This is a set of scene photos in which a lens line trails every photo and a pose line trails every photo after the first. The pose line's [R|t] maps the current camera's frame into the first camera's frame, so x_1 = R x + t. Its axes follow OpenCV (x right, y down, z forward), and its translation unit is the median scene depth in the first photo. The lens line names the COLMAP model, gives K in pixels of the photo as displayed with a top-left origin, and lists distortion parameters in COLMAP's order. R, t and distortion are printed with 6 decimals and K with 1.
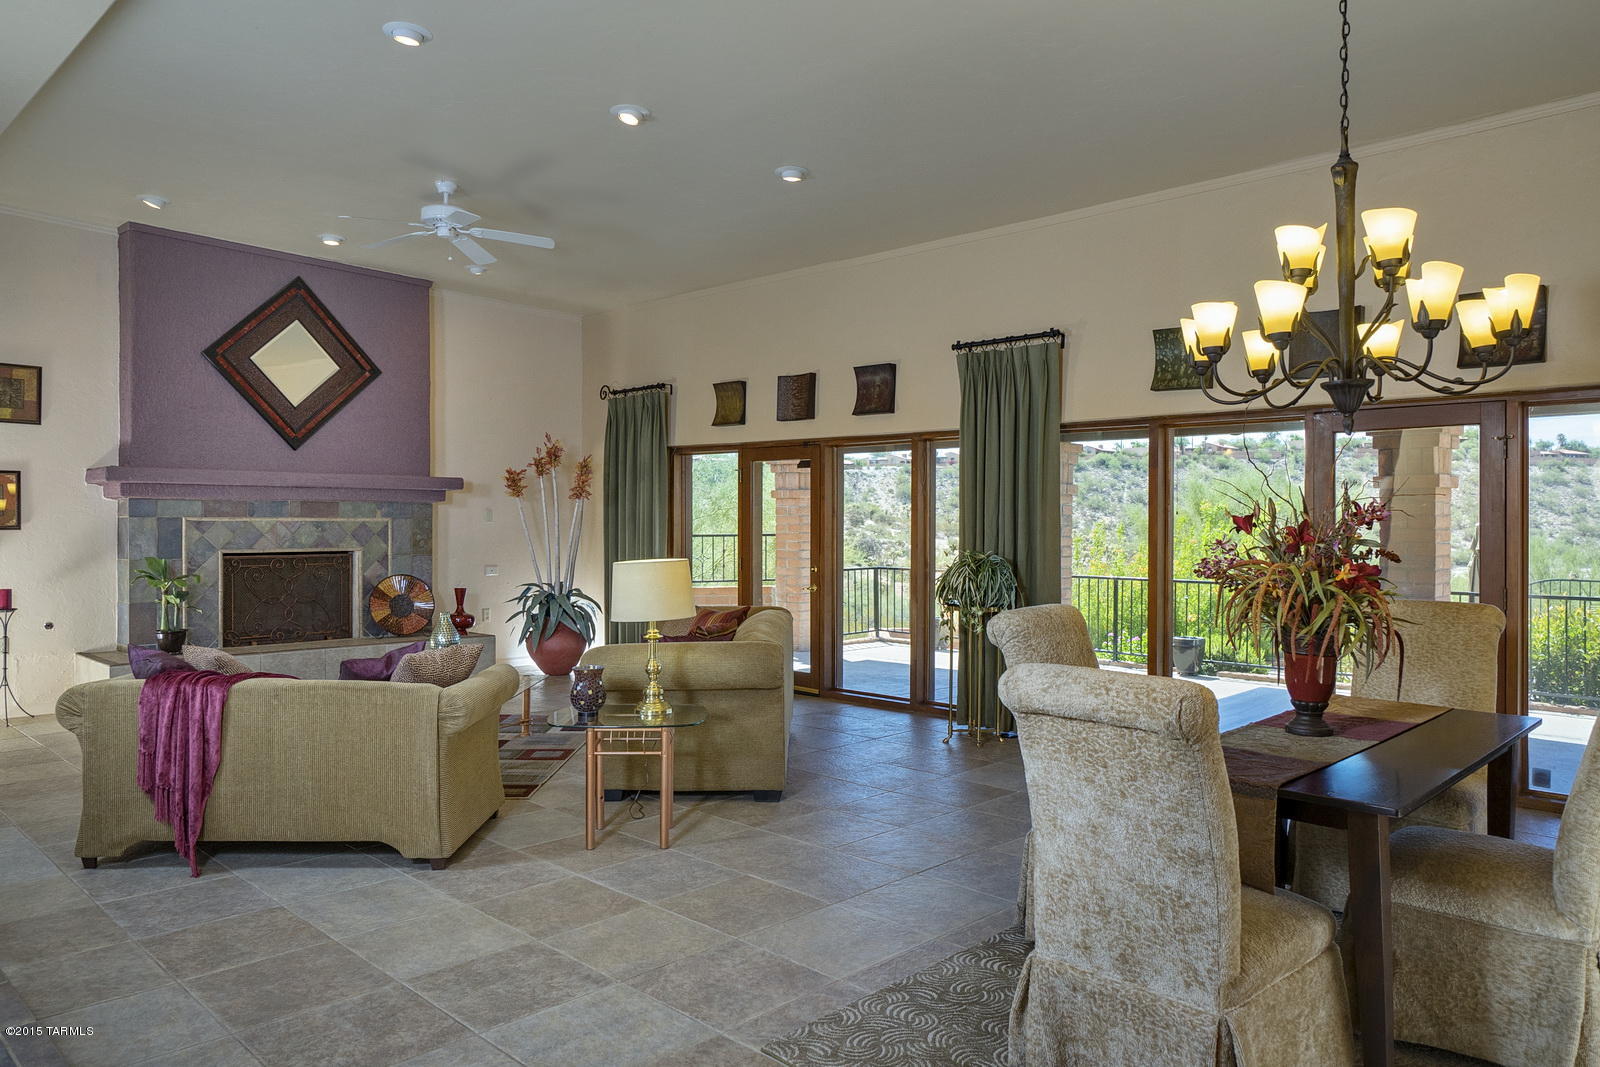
lens RADIAL K [[1102.9, 0, 800.0], [0, 1102.9, 533.5], [0, 0, 1]] dist [0.002352, 0.000094]
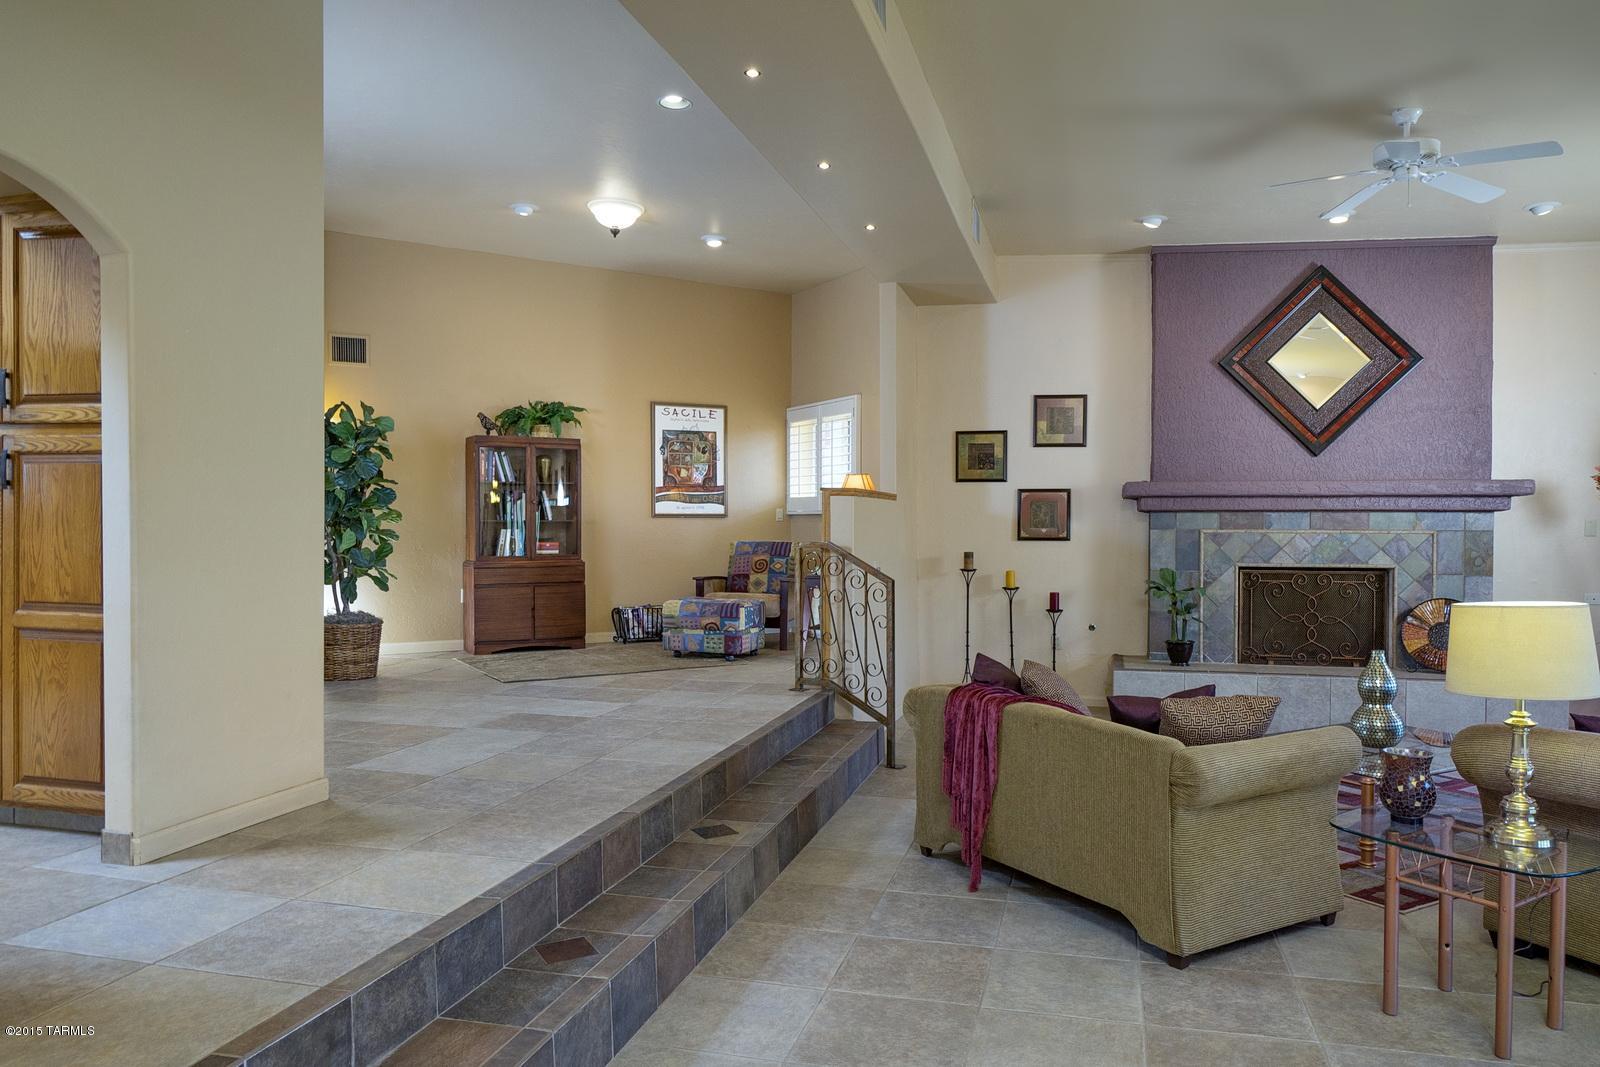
lens RADIAL K [[1094.9, 0, 806.5], [0, 1094.9, 551.3], [0, 0, 1]] dist [0.000284, -0.000893]
pose [[0.508008, 0.017825, -0.861168, 0.116404], [-0.010141, 0.999840, 0.014713, -0.006005], [0.861292, 0.001259, 0.508108, 0.184216]]
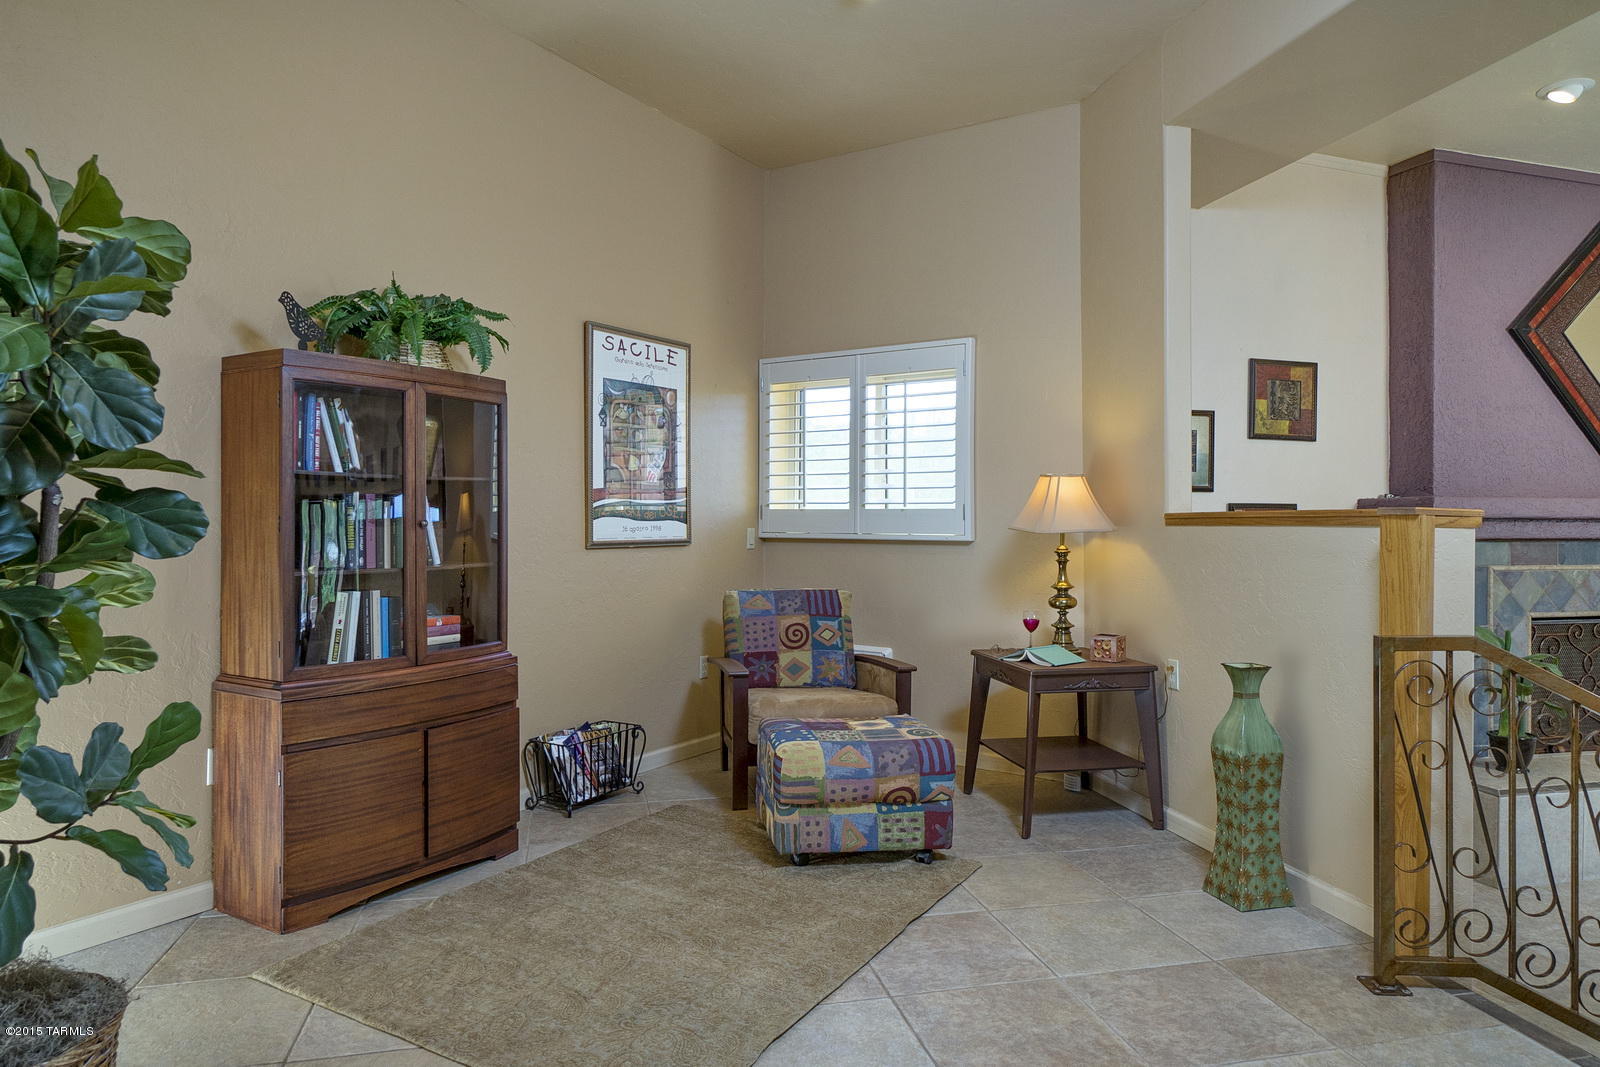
lens RADIAL K [[1011.1, 0, 800.0], [0, 1011.1, 533.5], [0, 0, 1]] dist [-0.002645, 0.003534]
pose [[0.855295, 0.005321, -0.518114, -0.596011], [-0.005868, 0.999983, 0.000582, -0.032986], [0.518108, 0.002543, 0.855311, 0.227759]]
